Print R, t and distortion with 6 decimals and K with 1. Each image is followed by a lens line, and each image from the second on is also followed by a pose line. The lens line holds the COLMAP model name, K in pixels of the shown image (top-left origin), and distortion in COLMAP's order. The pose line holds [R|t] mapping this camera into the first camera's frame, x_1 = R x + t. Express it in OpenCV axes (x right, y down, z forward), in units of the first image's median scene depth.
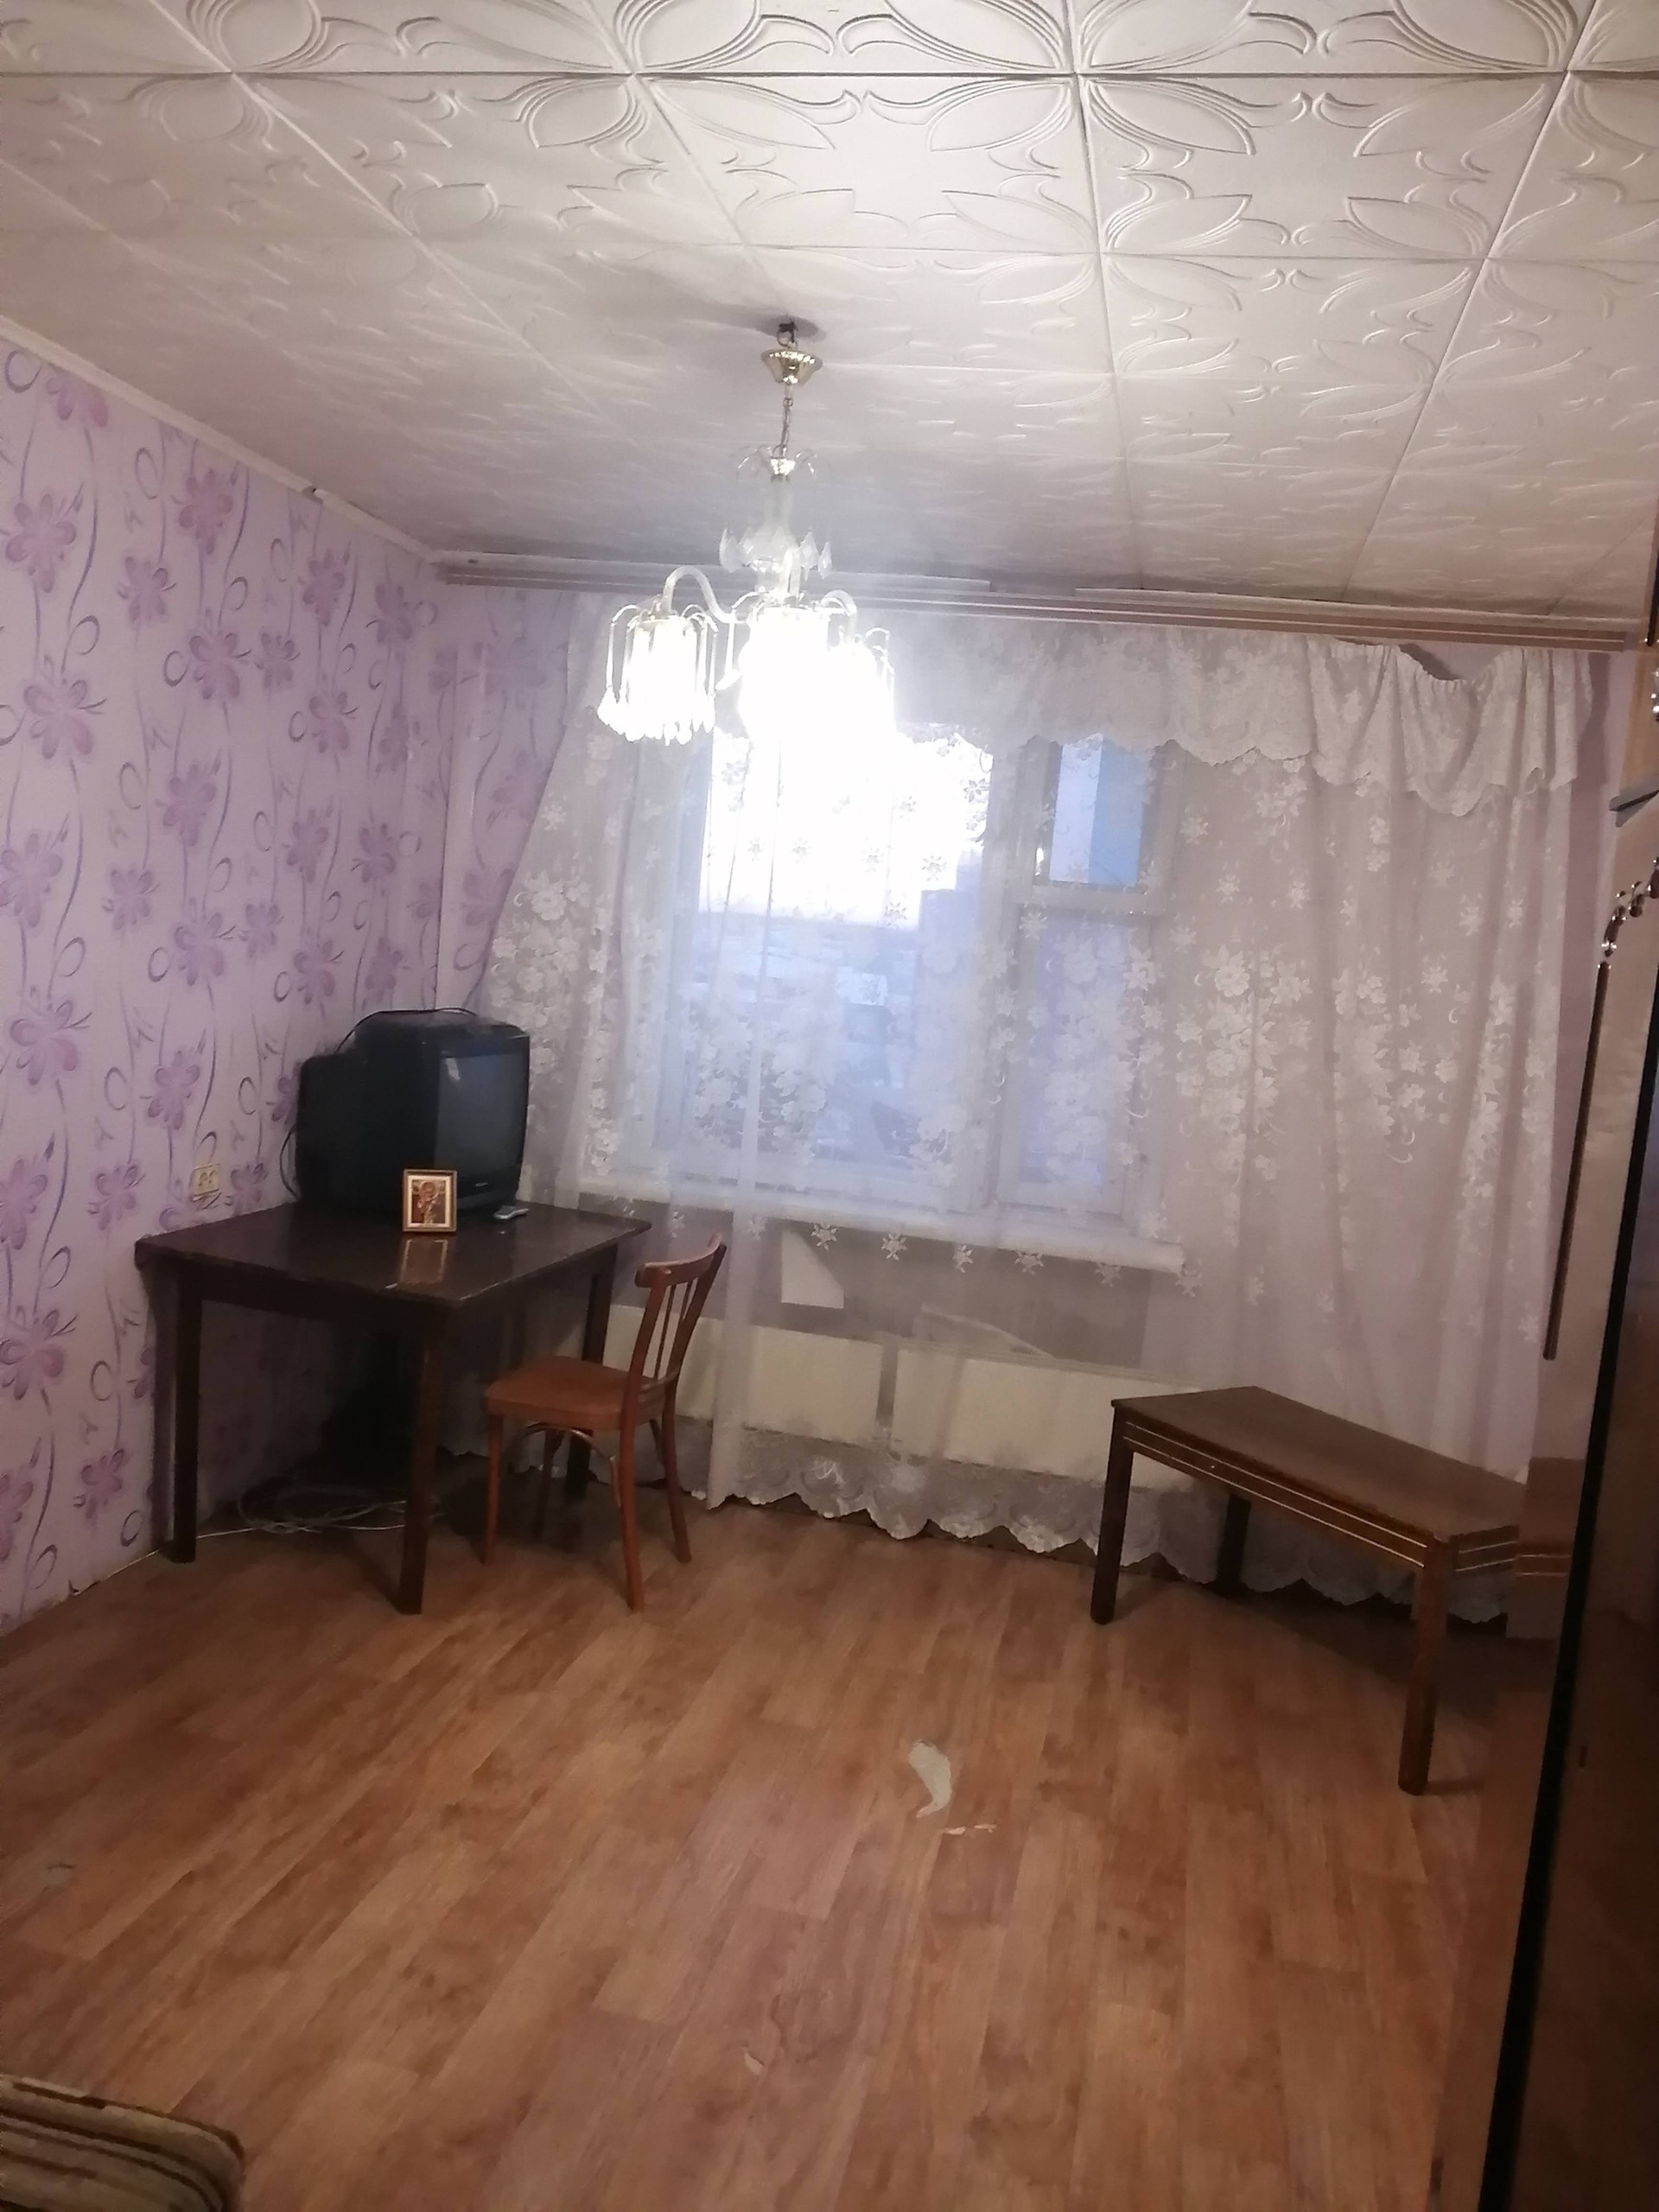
lens RADIAL K [[1732.1, 0, 820.2], [0, 1732.1, 1094.8], [0, 0, 1]] dist [-0.009956, -0.010495]
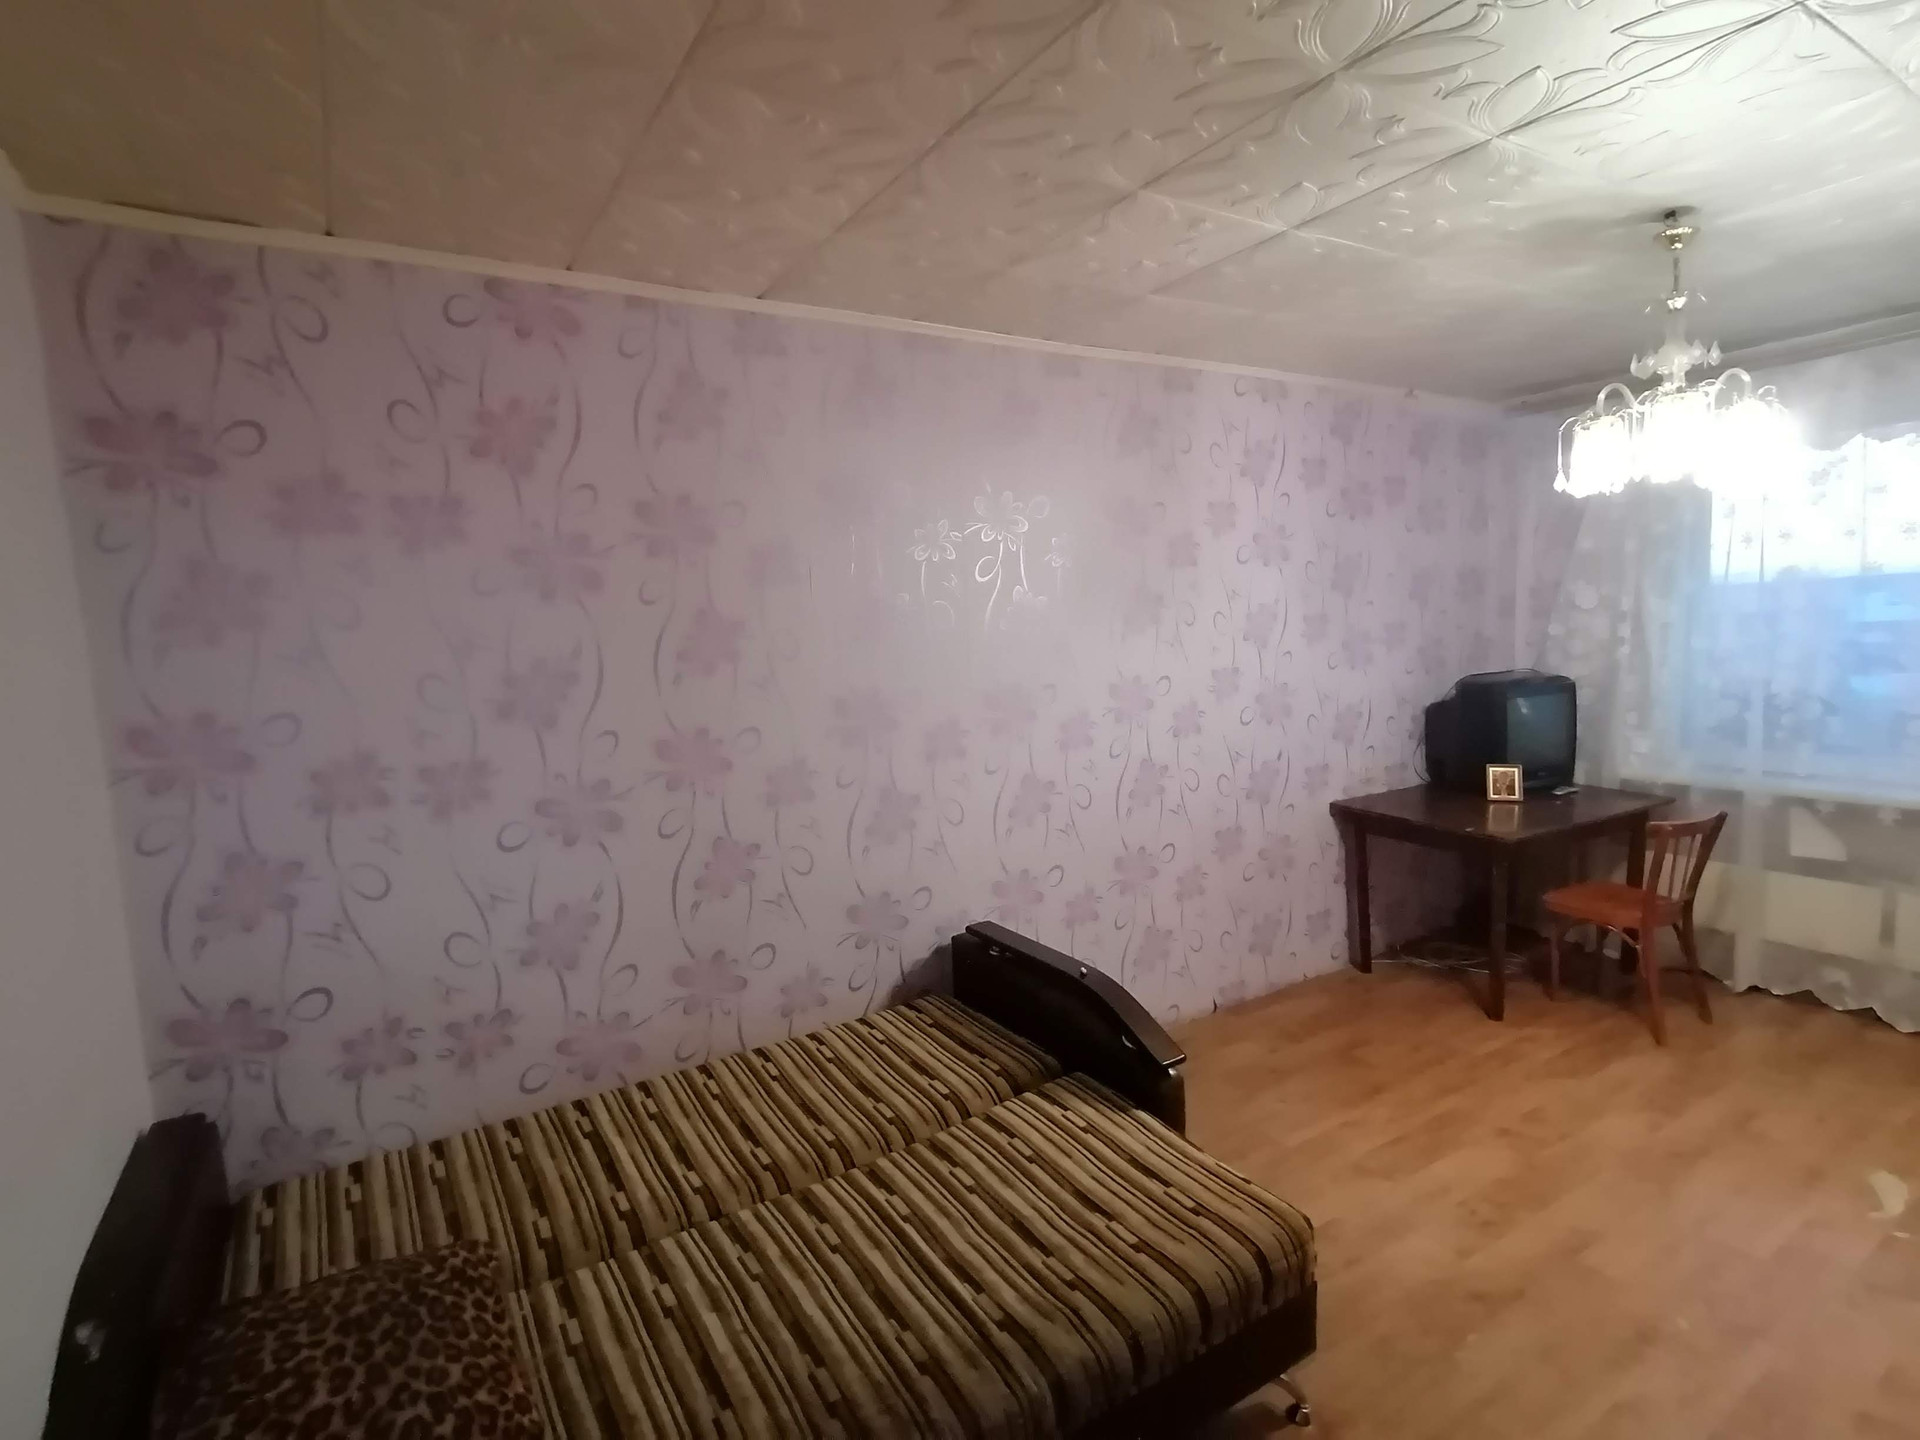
lens RADIAL K [[948.9, 0, 960.0], [0, 948.9, 720.0], [0, 0, 1]] dist [0.033565, -0.030562]
pose [[0.685643, -0.051066, -0.726144, 0.101706], [0.040325, 0.998669, -0.032155, 0.008868], [0.726820, -0.007235, 0.686790, -0.042261]]
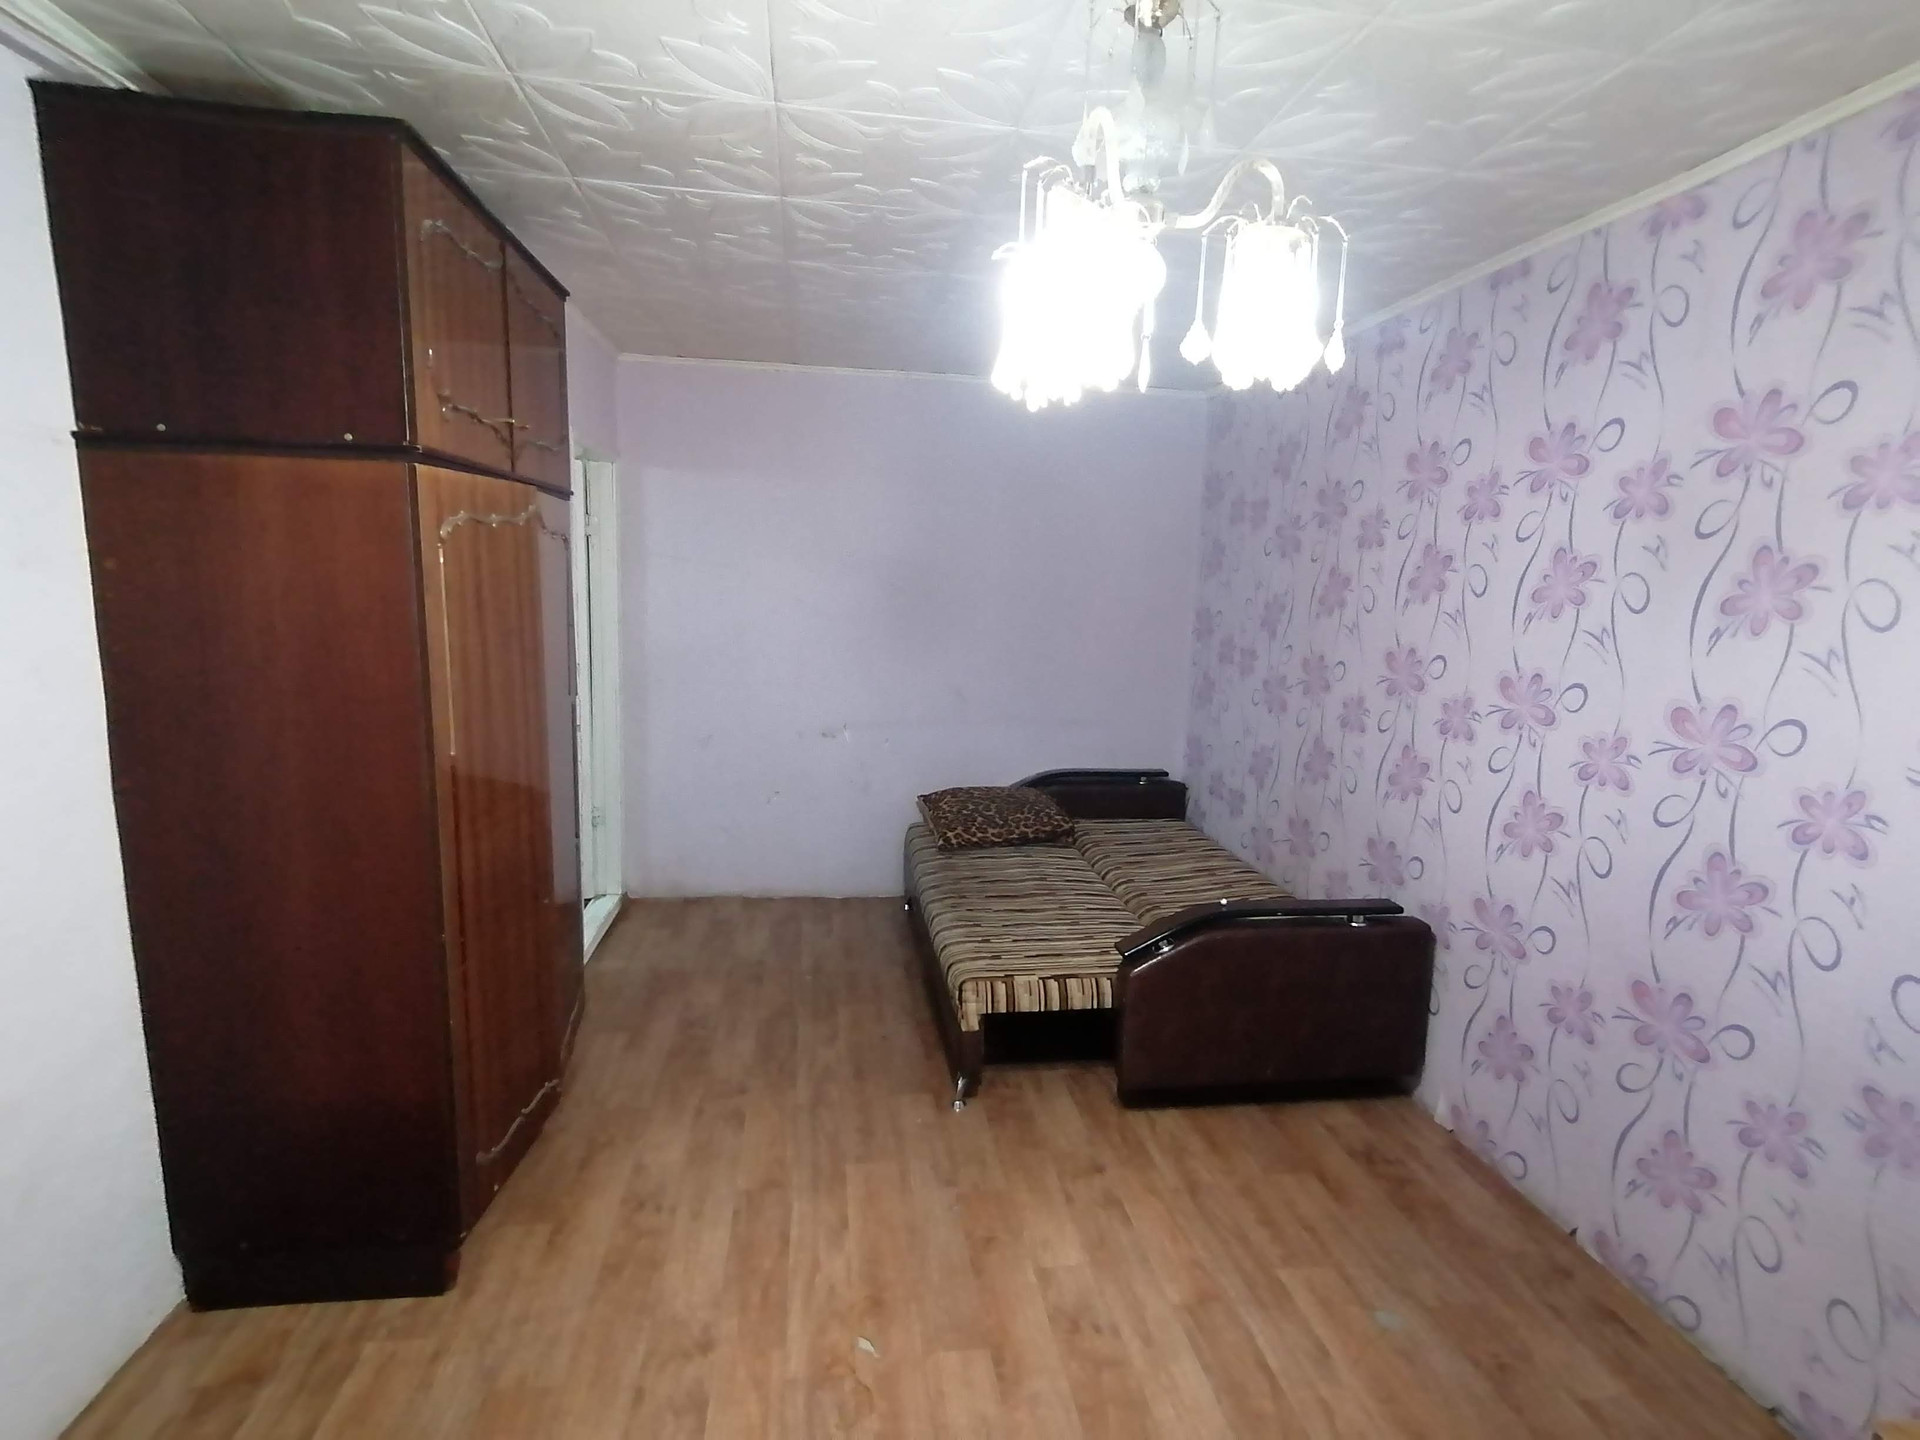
lens RADIAL K [[948.9, 0, 960.0], [0, 948.9, 720.0], [0, 0, 1]] dist [0.033565, -0.030562]
pose [[-0.927091, -0.067738, -0.368664, 0.141414], [-0.152303, 0.966762, 0.205368, -0.089686], [0.342499, 0.246543, -0.906593, 1.021445]]
